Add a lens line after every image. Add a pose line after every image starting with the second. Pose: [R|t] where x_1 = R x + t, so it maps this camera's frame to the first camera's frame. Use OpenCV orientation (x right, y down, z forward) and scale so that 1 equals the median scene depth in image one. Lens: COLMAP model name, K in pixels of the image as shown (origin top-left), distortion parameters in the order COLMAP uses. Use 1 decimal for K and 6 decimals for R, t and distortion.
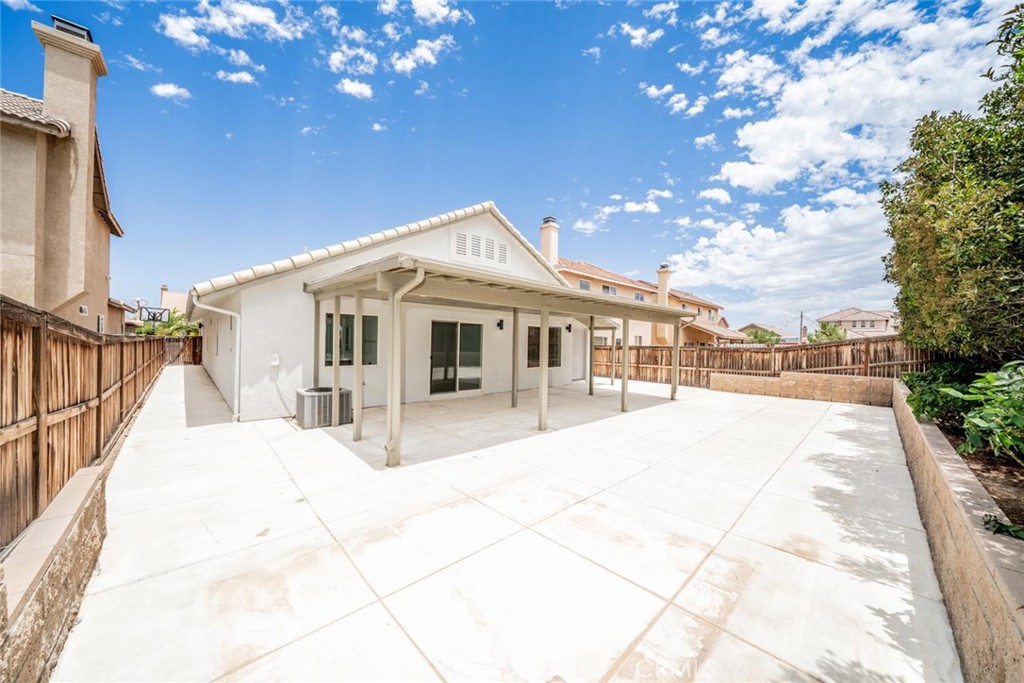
lens RADIAL K [[354.2, 0, 512.0], [0, 354.2, 341.5], [0, 0, 1]] dist [-0.026742, -0.000036]
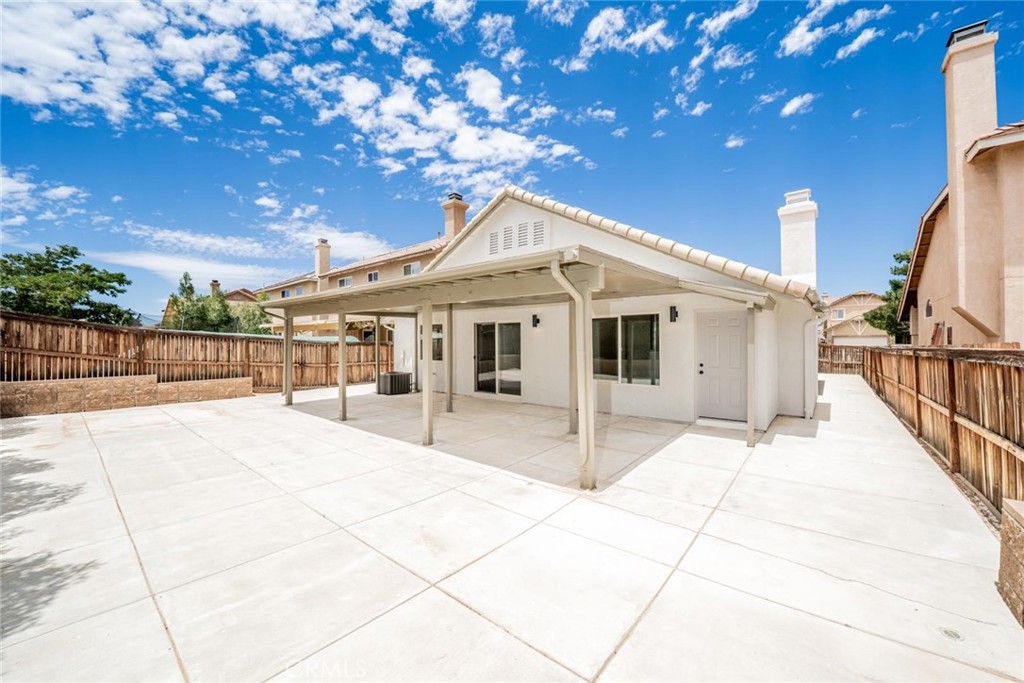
lens RADIAL K [[378.0, 0, 512.0], [0, 378.0, 341.5], [0, 0, 1]] dist [0.000725, -0.003946]
pose [[0.132696, -0.025311, -0.990834, 0.904205], [0.007846, 0.999669, -0.024486, 0.021381], [0.991126, -0.004525, 0.132851, 0.918086]]
